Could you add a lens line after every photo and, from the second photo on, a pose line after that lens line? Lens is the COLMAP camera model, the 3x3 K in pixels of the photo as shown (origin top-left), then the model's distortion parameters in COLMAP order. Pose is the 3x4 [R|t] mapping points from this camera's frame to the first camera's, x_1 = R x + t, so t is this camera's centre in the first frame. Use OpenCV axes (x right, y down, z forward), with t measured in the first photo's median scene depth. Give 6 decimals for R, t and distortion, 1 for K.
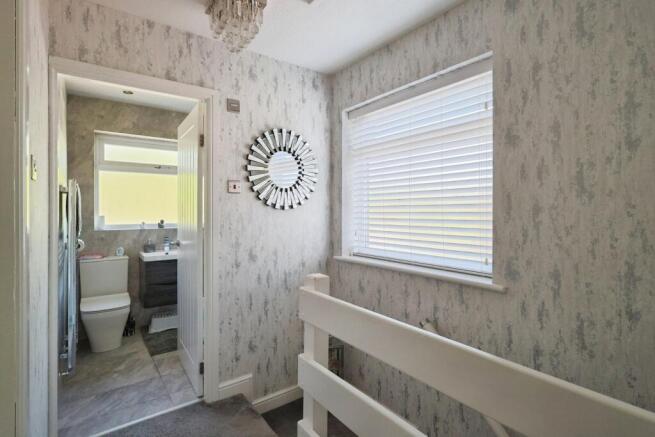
lens RADIAL K [[313.4, 0, 329.3], [0, 313.4, 215.0], [0, 0, 1]] dist [0.003072, 0.000360]
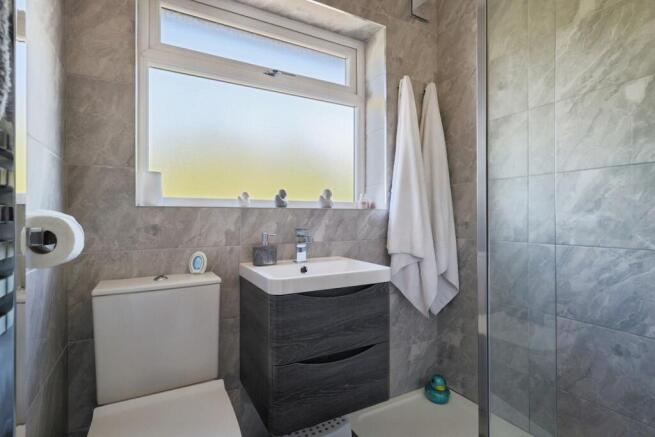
lens RADIAL K [[313.4, 0, 324.5], [0, 313.4, 217.9], [0, 0, 1]] dist [0.003072, 0.000360]
pose [[0.990669, 0.002717, -0.136264, -0.452339], [-0.003080, 0.999992, -0.002457, 0.061397], [0.136256, 0.002854, 0.990669, 0.629138]]
